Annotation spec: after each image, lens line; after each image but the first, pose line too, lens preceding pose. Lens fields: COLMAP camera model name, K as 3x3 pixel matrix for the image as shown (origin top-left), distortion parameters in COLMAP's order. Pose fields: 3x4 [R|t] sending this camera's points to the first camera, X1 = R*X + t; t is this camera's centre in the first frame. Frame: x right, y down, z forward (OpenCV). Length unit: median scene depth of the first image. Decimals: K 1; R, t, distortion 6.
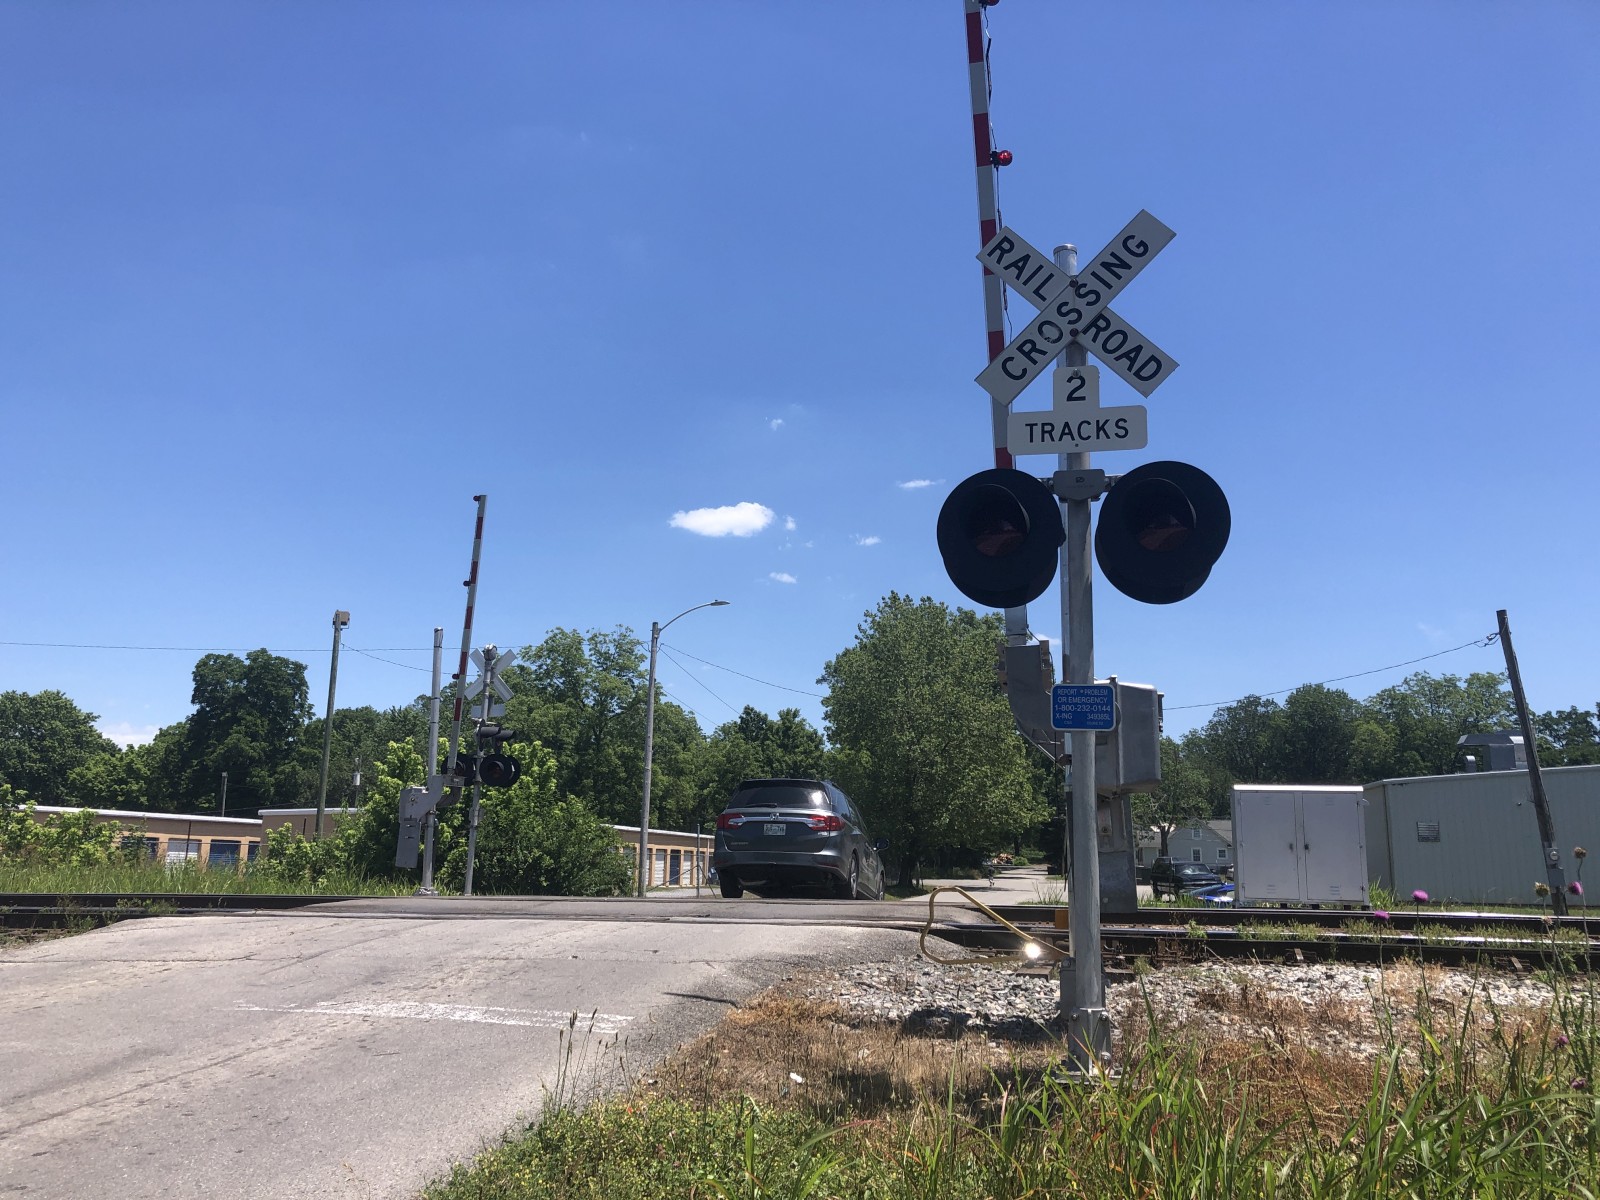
lens RADIAL K [[1302.7, 0, 802.9], [0, 1302.7, 569.6], [0, 0, 1]] dist [0.009439, -0.005344]
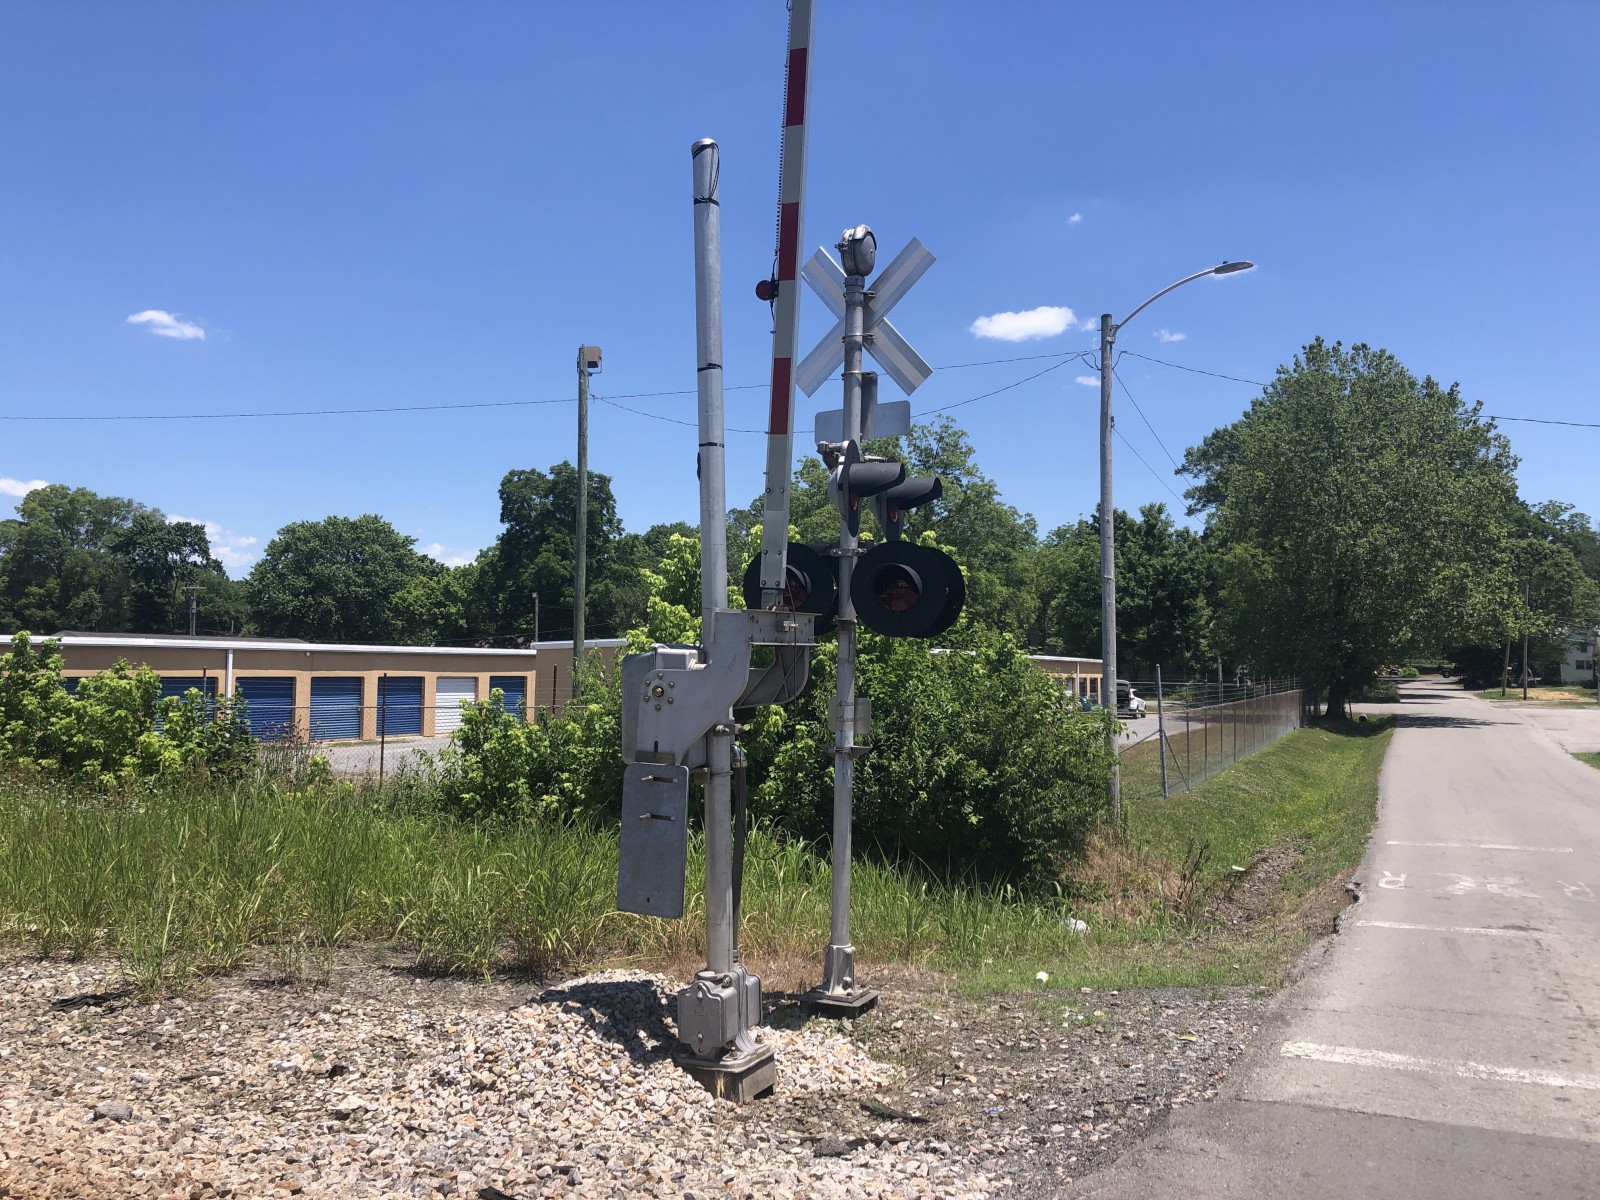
lens RADIAL K [[1302.7, 0, 802.9], [0, 1302.7, 569.6], [0, 0, 1]] dist [0.009439, -0.005344]
pose [[0.972637, -0.026890, -0.230769, -0.034465], [0.059930, 0.988704, 0.137382, 0.019151], [0.224468, -0.147452, 0.963261, 0.127055]]
